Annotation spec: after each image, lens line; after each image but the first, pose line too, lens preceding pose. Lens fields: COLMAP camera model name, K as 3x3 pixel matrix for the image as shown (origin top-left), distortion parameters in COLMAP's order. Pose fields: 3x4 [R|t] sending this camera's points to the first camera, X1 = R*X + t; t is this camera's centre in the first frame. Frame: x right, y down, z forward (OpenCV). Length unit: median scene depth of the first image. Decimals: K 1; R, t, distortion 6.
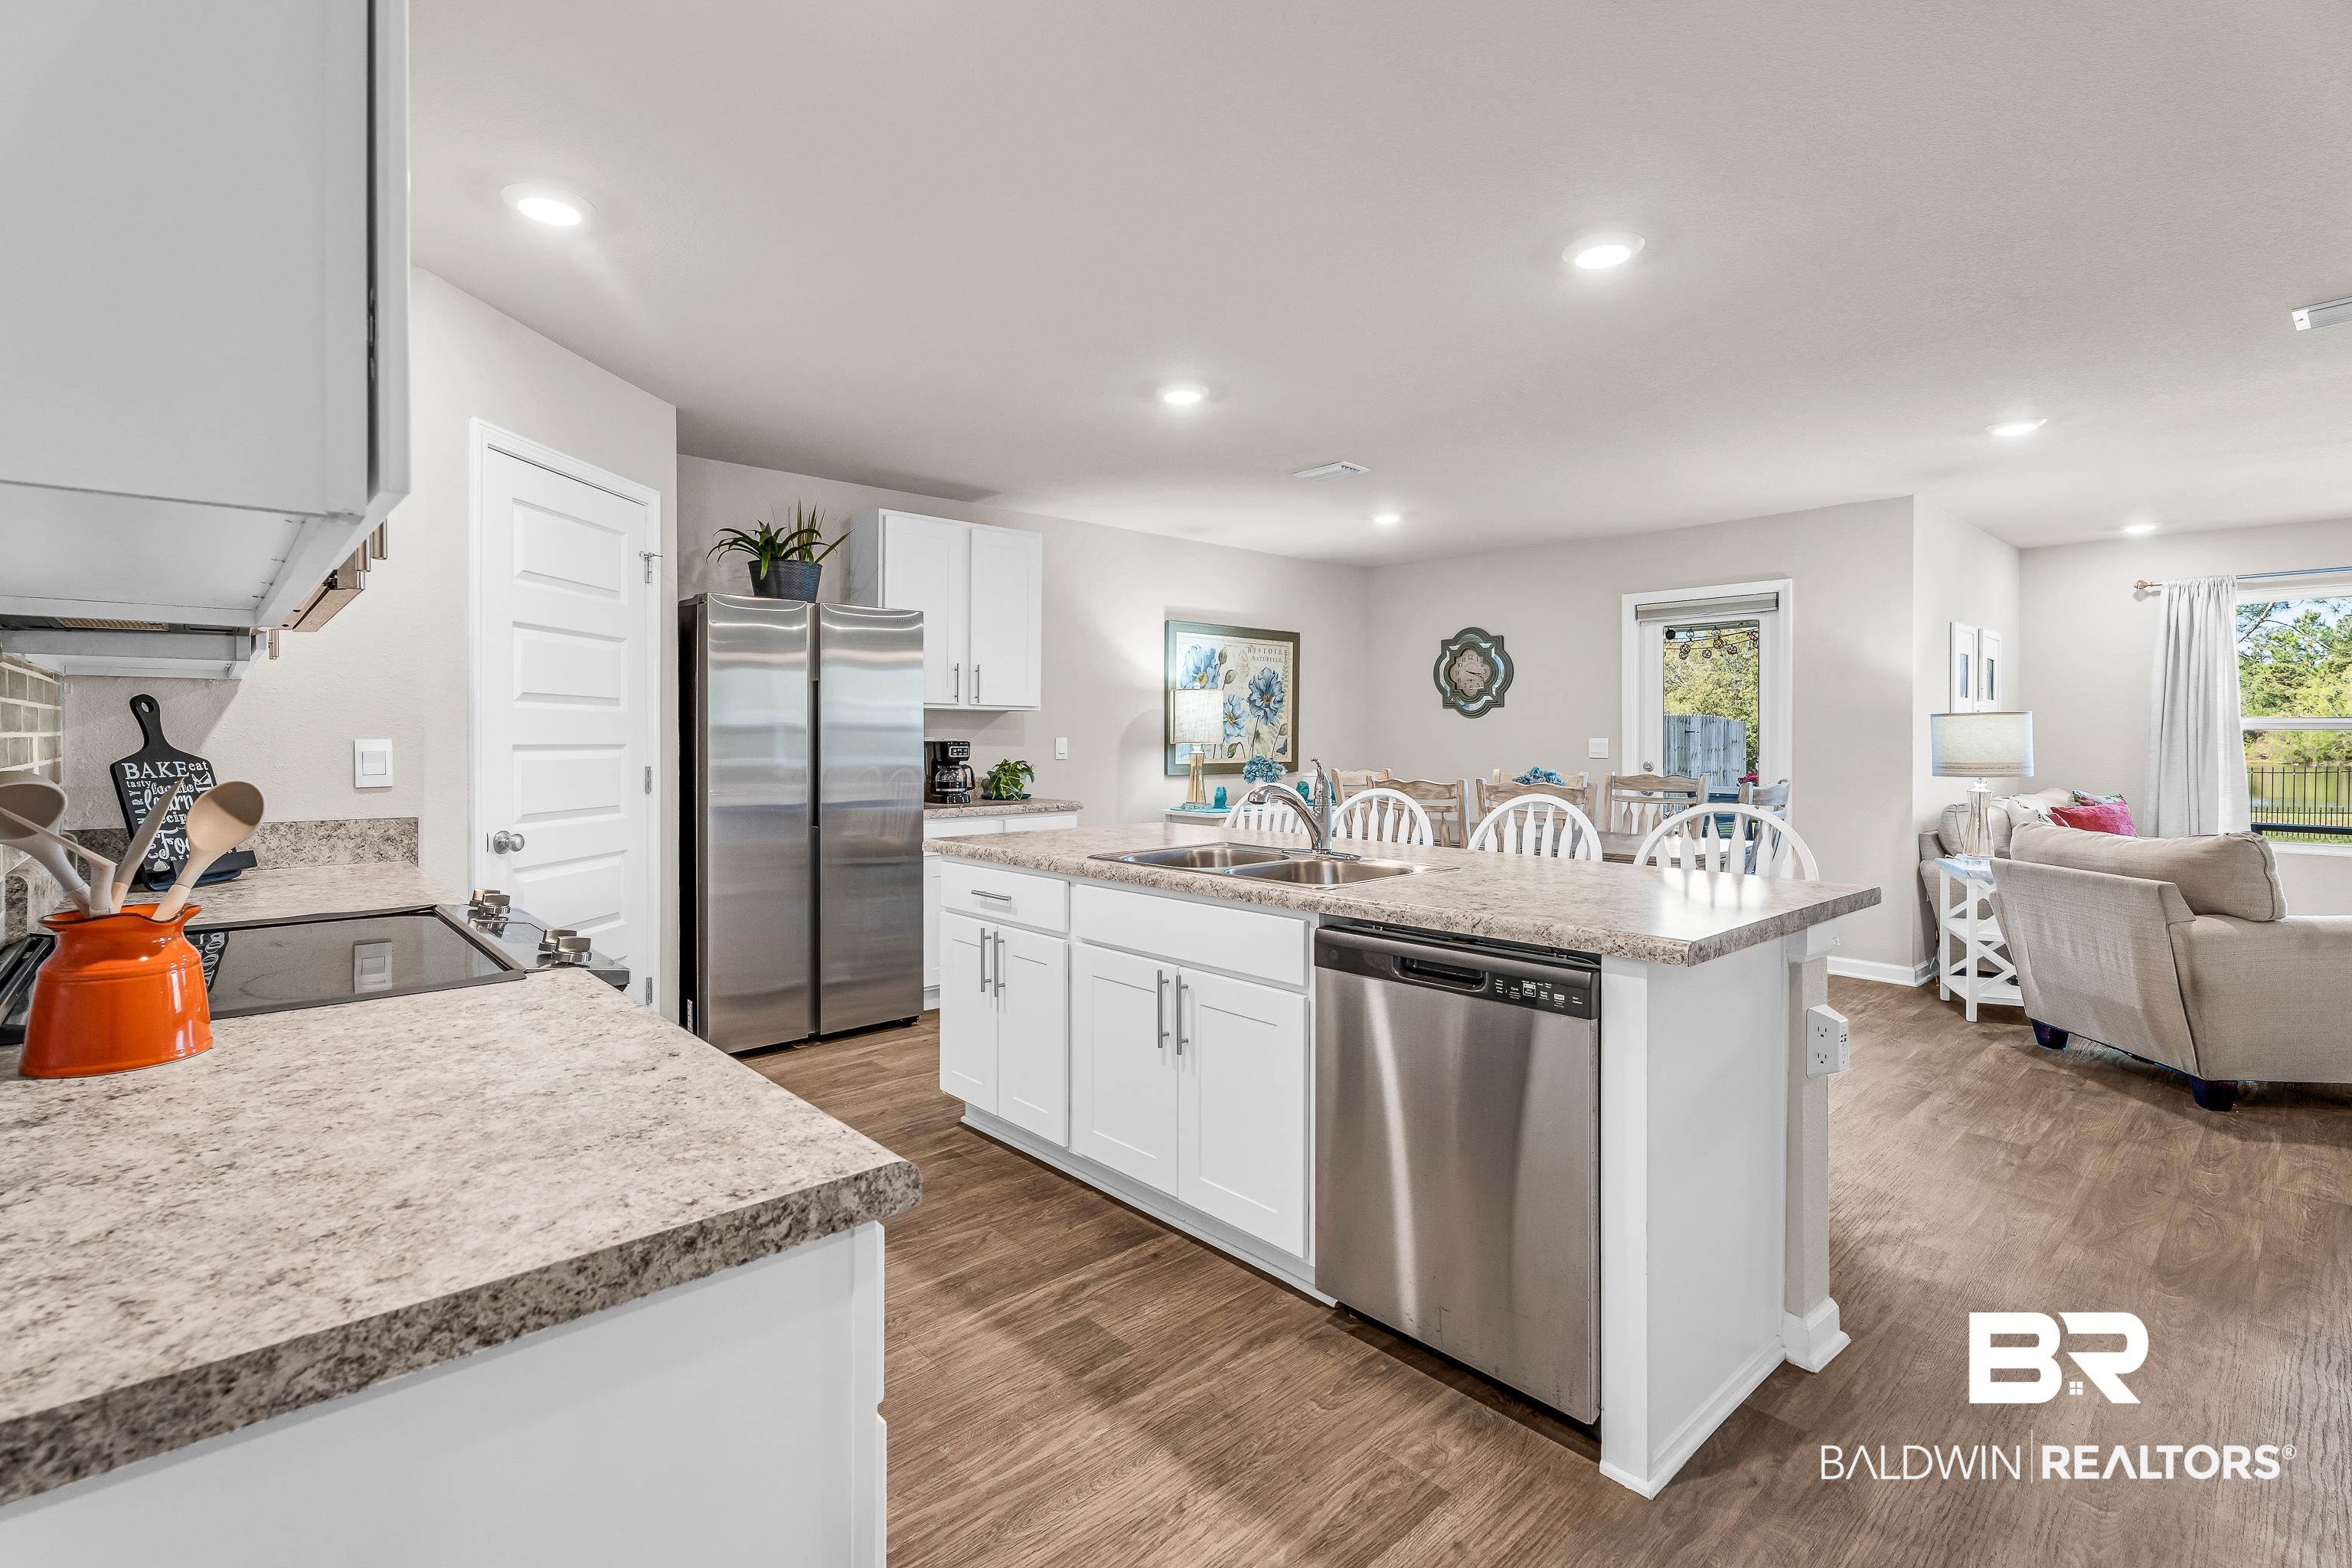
lens RADIAL K [[1069.1, 0, 1167.9], [0, 1069.1, 726.9], [0, 0, 1]] dist [0.004813, -0.000208]
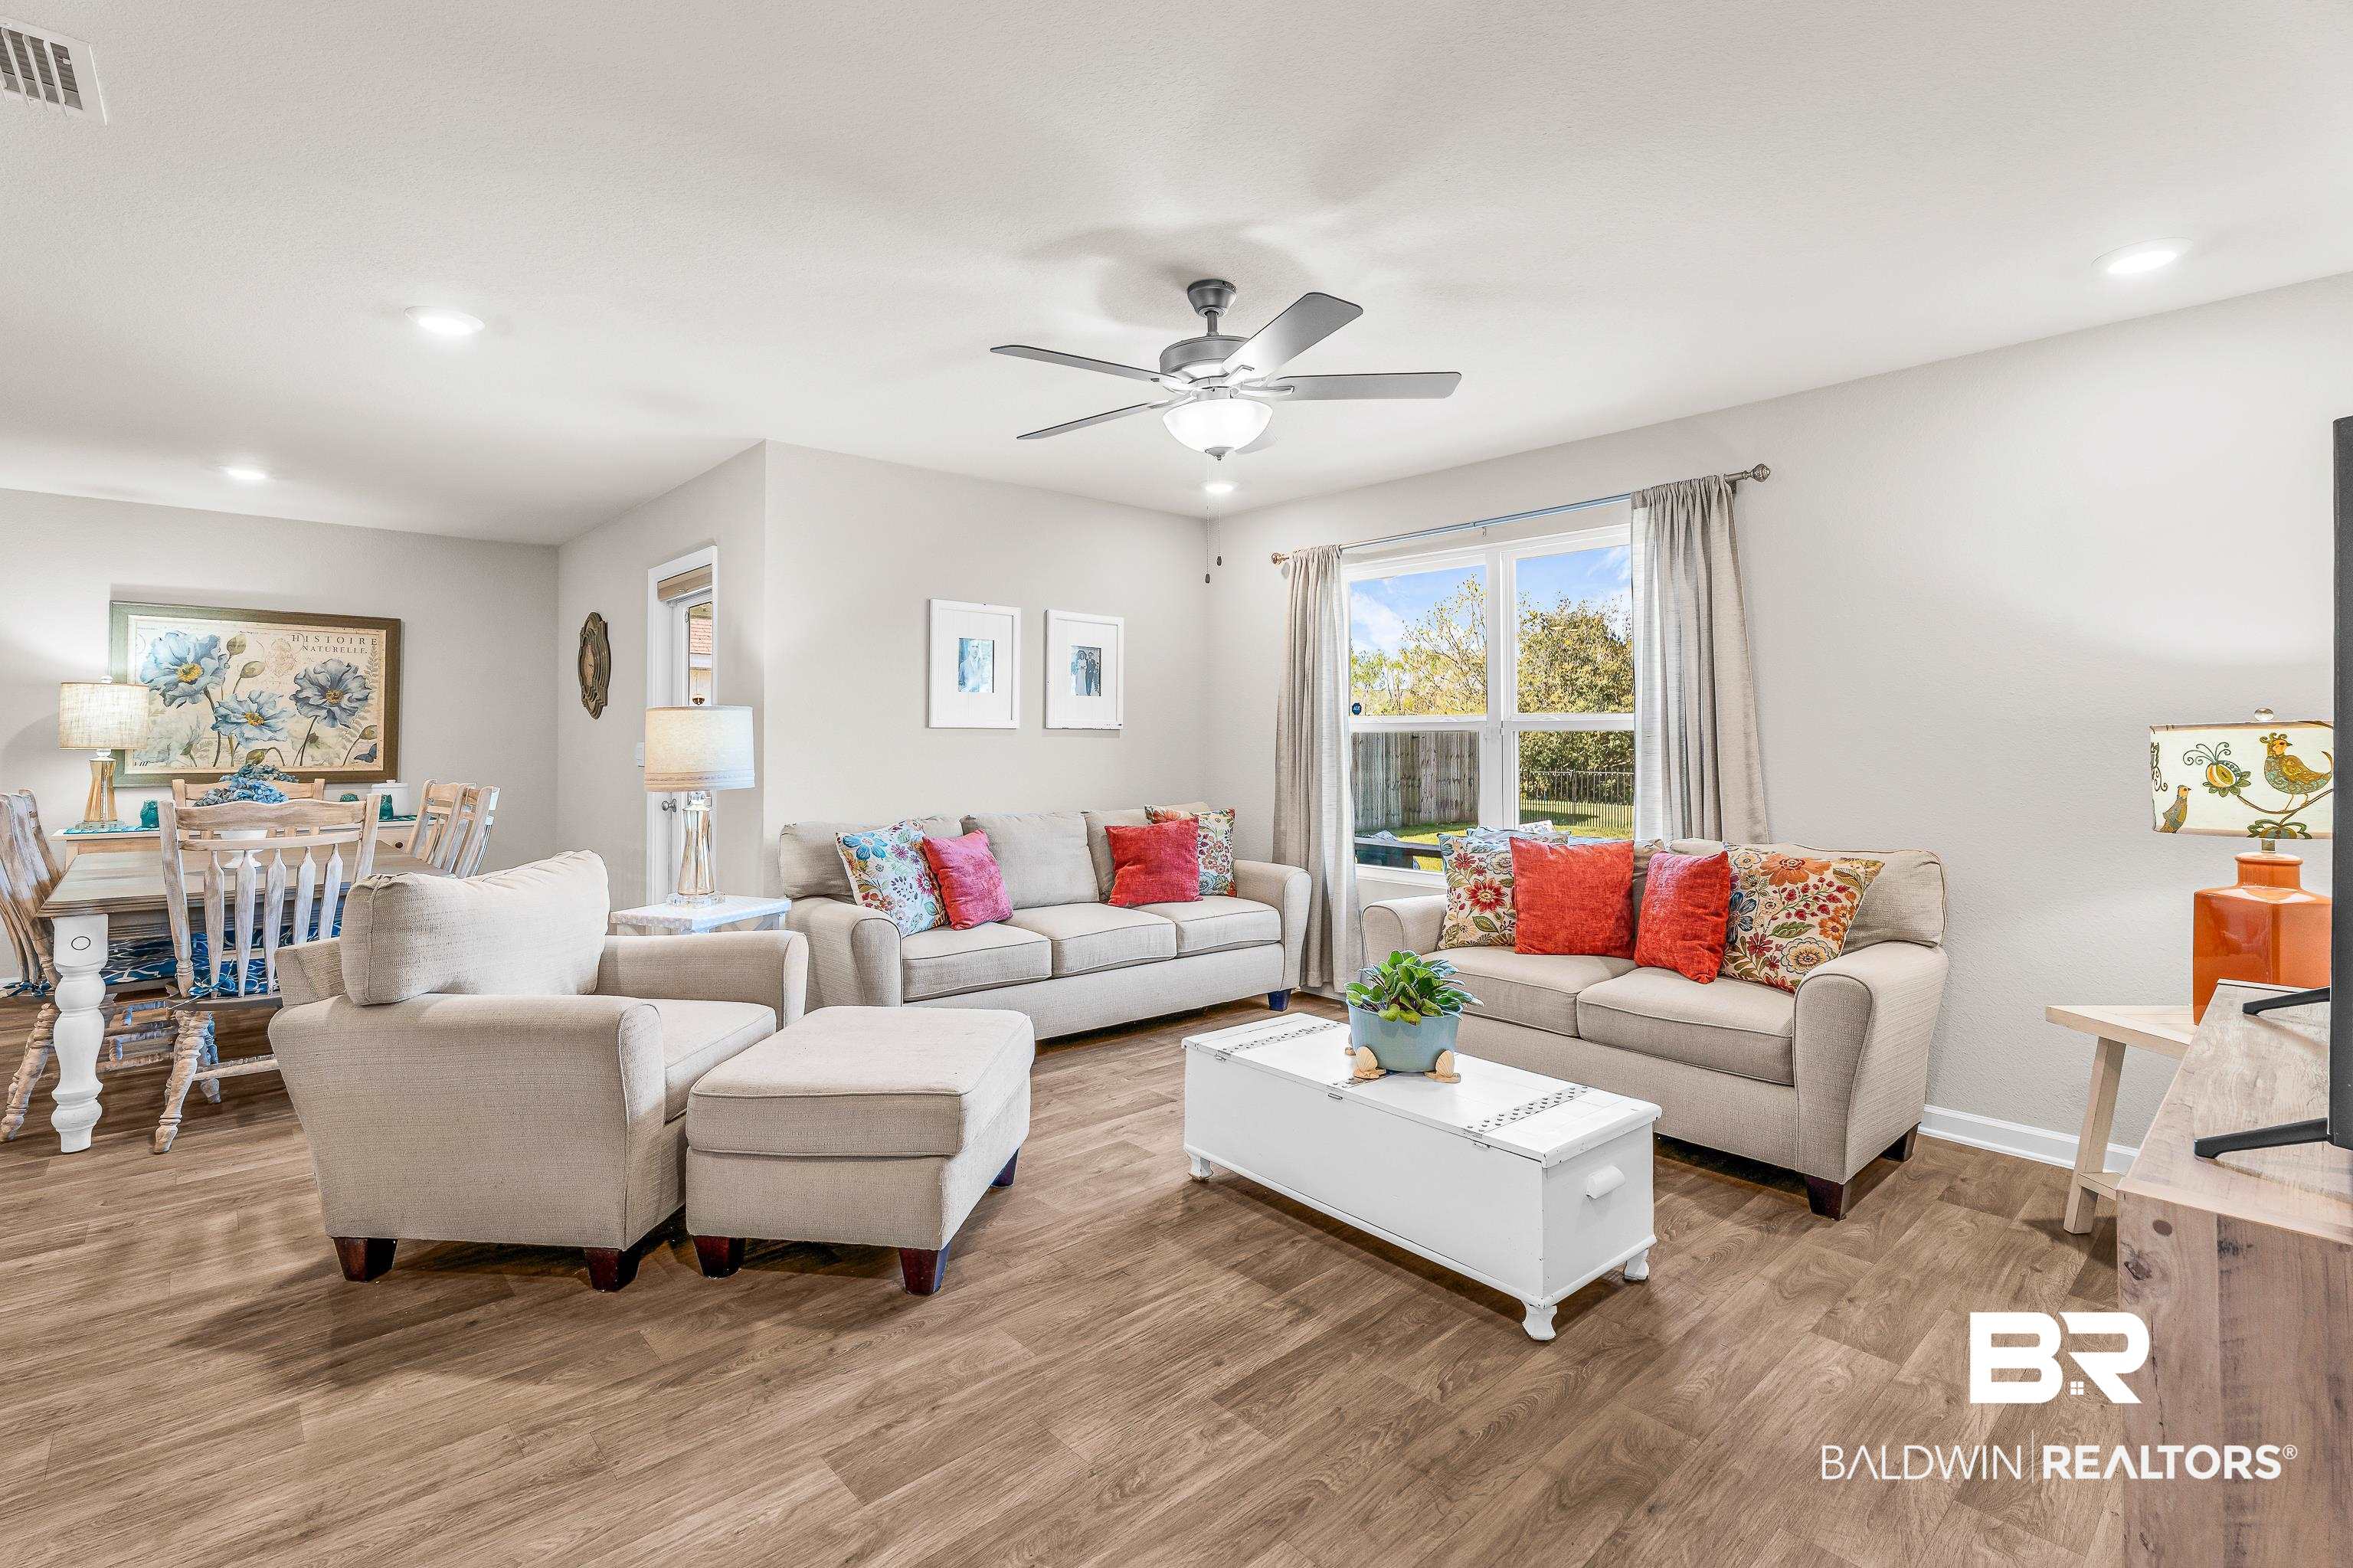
lens RADIAL K [[1069.6, 0, 1169.8], [0, 1069.6, 738.4], [0, 0, 1]] dist [0.004813, -0.000208]
pose [[1.000000, -0.000420, -0.000073, 1.102195], [0.000420, 0.999988, 0.004860, 0.005127], [0.000071, -0.004861, 0.999988, 0.212938]]
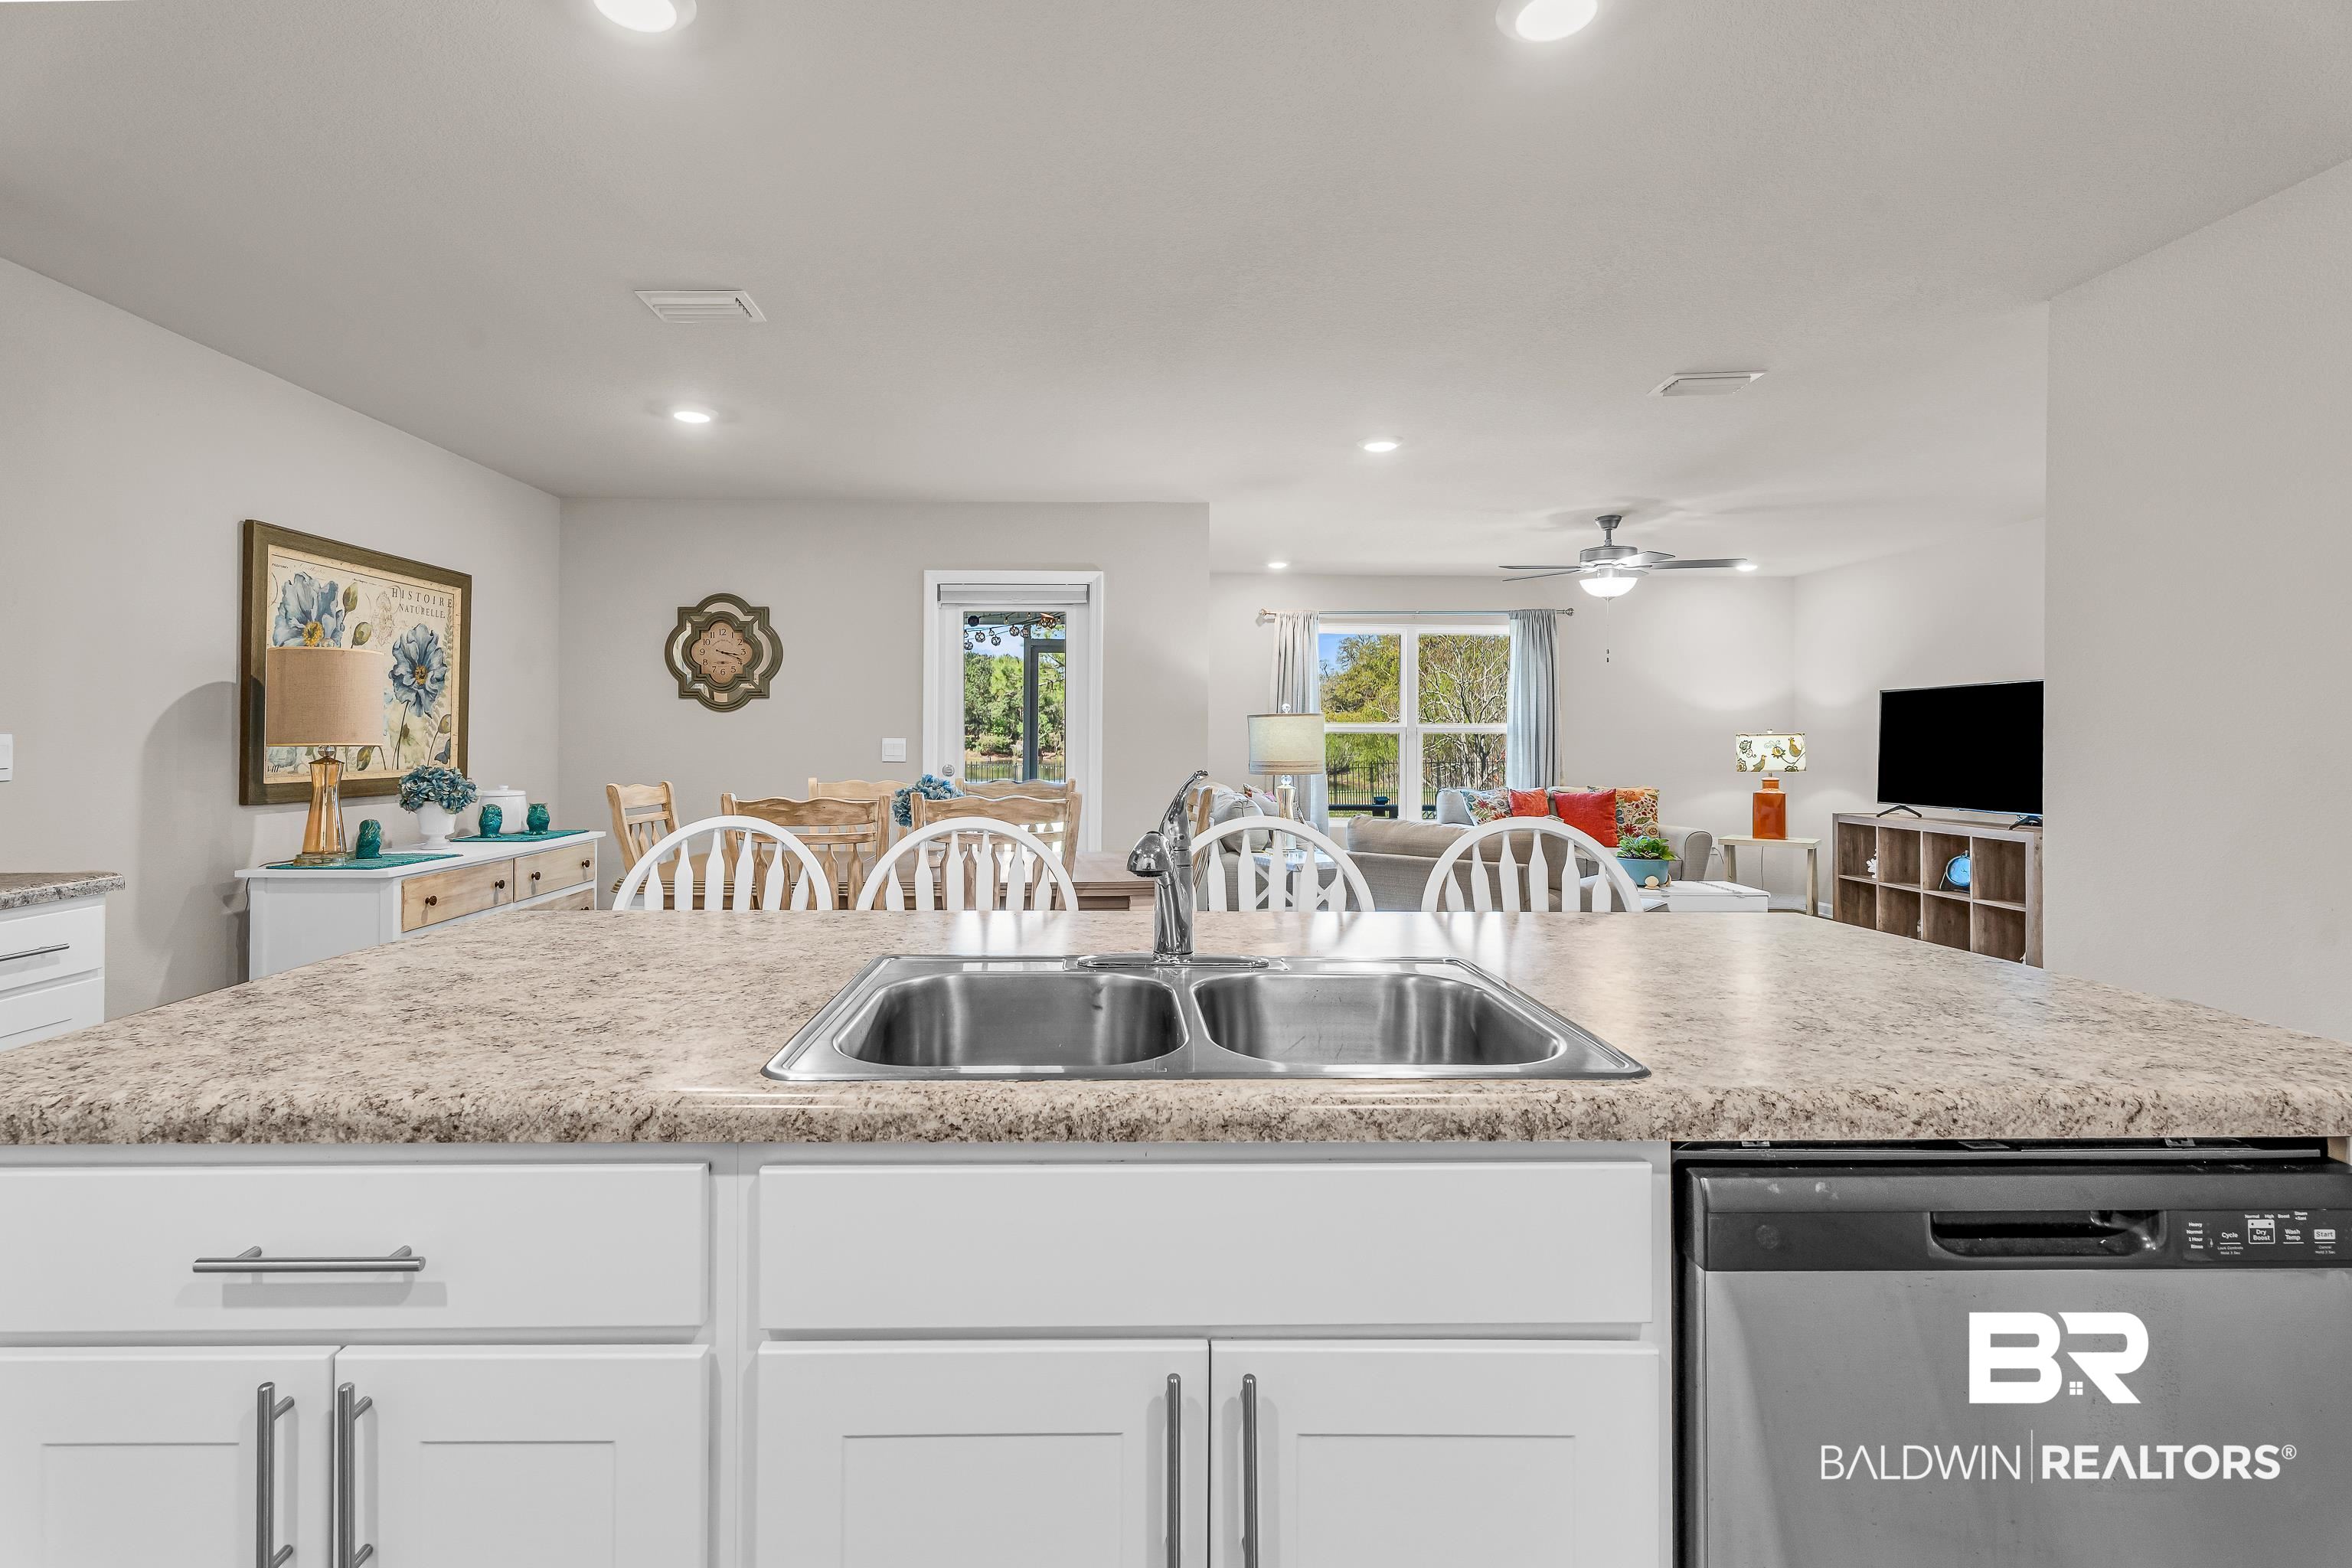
lens RADIAL K [[1069.1, 0, 1117.1], [0, 1069.1, 746.1], [0, 0, 1]] dist [0.004813, -0.000208]
pose [[0.665818, -0.003517, 0.746106, -0.150145], [-0.008390, 0.999890, 0.012201, 0.006719], [-0.746067, -0.014384, 0.665716, 0.407595]]
